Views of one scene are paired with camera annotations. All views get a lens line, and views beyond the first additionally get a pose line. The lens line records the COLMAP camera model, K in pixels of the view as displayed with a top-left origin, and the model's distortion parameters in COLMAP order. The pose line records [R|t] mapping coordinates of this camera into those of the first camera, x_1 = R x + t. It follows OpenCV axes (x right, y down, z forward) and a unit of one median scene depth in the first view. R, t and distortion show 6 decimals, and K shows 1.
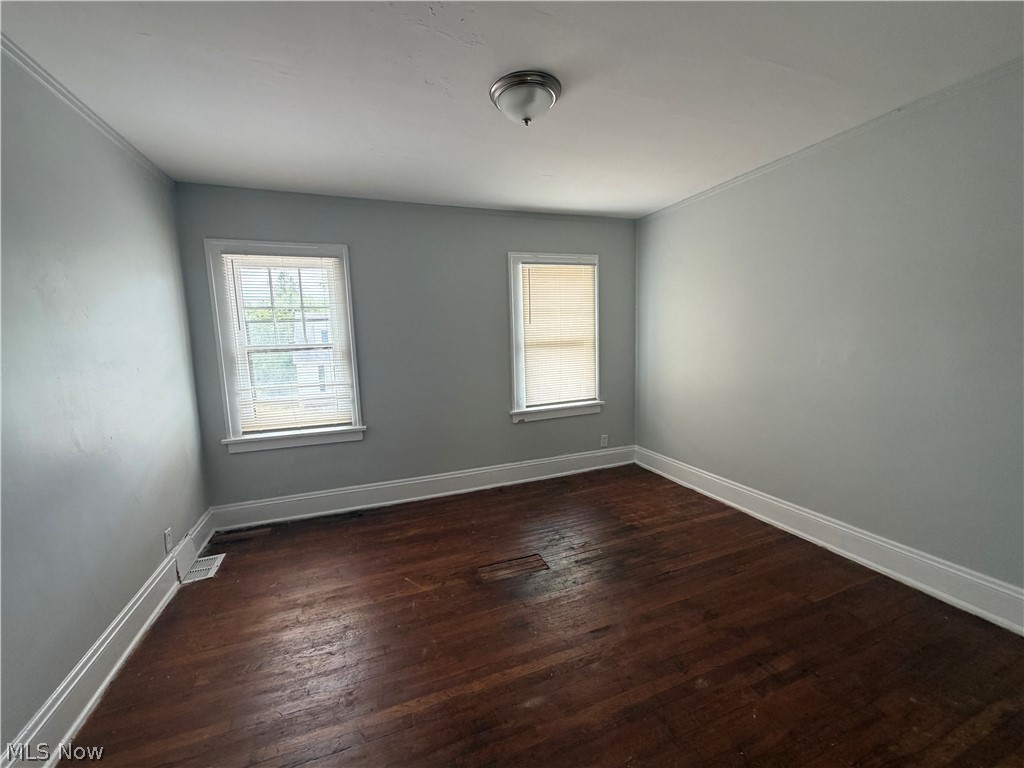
lens RADIAL K [[412.8, 0, 540.4], [0, 412.8, 395.1], [0, 0, 1]] dist [0.001067, -0.000442]
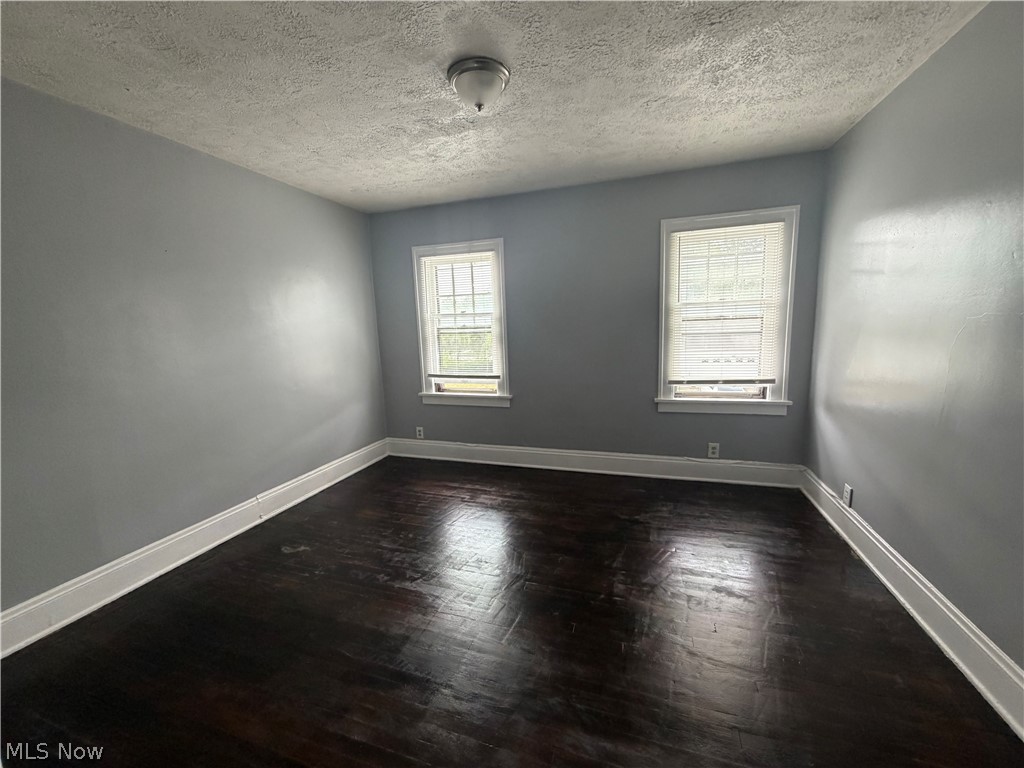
lens RADIAL K [[412.8, 0, 510.7], [0, 412.8, 384.6], [0, 0, 1]] dist [0.001067, -0.000442]
pose [[0.763884, 0.102589, -0.637147, 0.278992], [-0.081094, 0.994717, 0.062938, -0.025043], [0.640238, 0.003591, 0.768168, 0.108362]]
